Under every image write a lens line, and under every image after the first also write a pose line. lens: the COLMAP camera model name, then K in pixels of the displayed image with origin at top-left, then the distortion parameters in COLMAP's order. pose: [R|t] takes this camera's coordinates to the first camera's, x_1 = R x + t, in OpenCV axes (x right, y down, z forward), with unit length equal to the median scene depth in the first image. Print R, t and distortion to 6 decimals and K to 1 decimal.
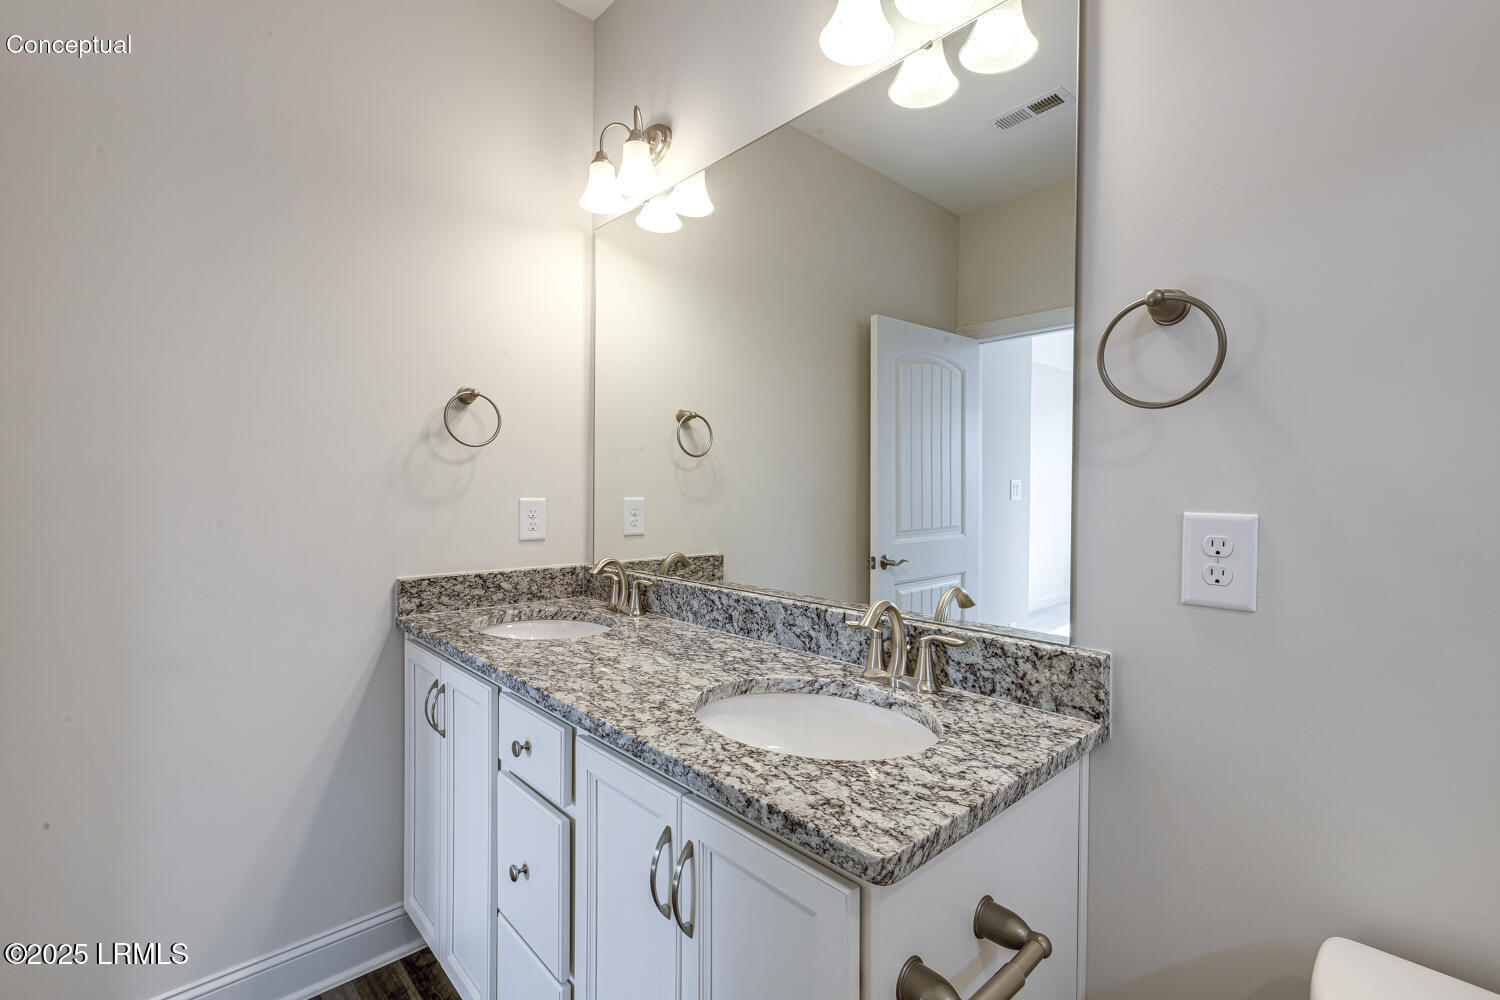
lens RADIAL K [[679.2, 0, 750.2], [0, 679.2, 471.0], [0, 0, 1]] dist [-0.000753, 0.000239]
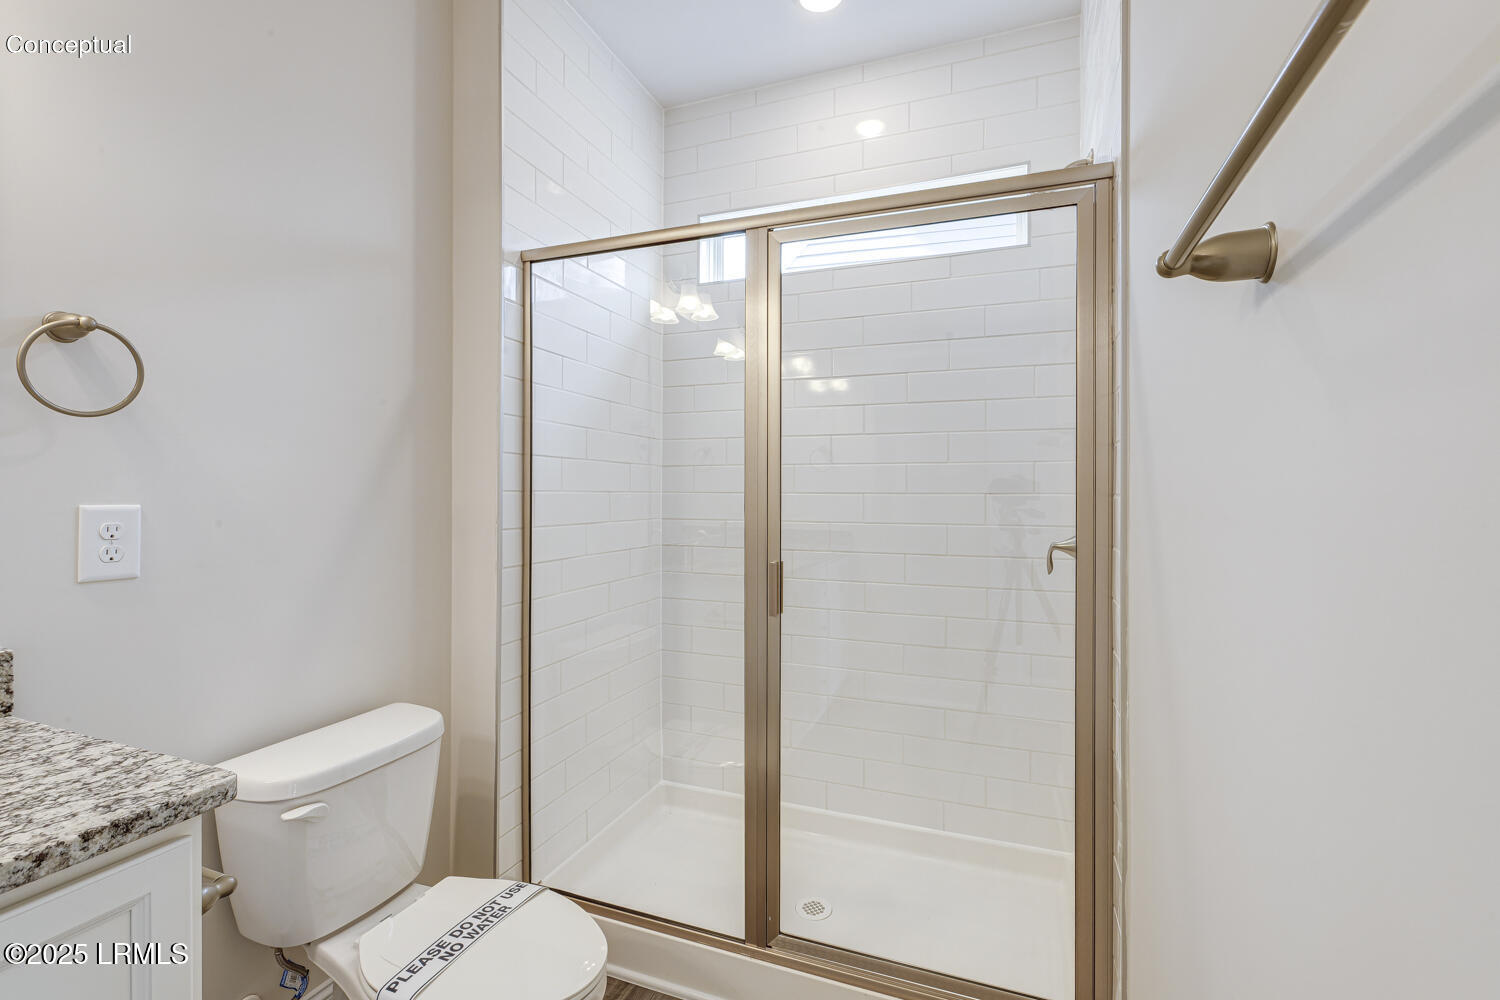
lens RADIAL K [[679.2, 0, 752.5], [0, 679.2, 492.9], [0, 0, 1]] dist [-0.000753, 0.000239]
pose [[-0.455192, 0.000048, 0.890393, -1.070200], [-0.014531, 0.999866, -0.007483, 0.037112], [-0.890275, -0.016345, -0.455131, 0.583271]]
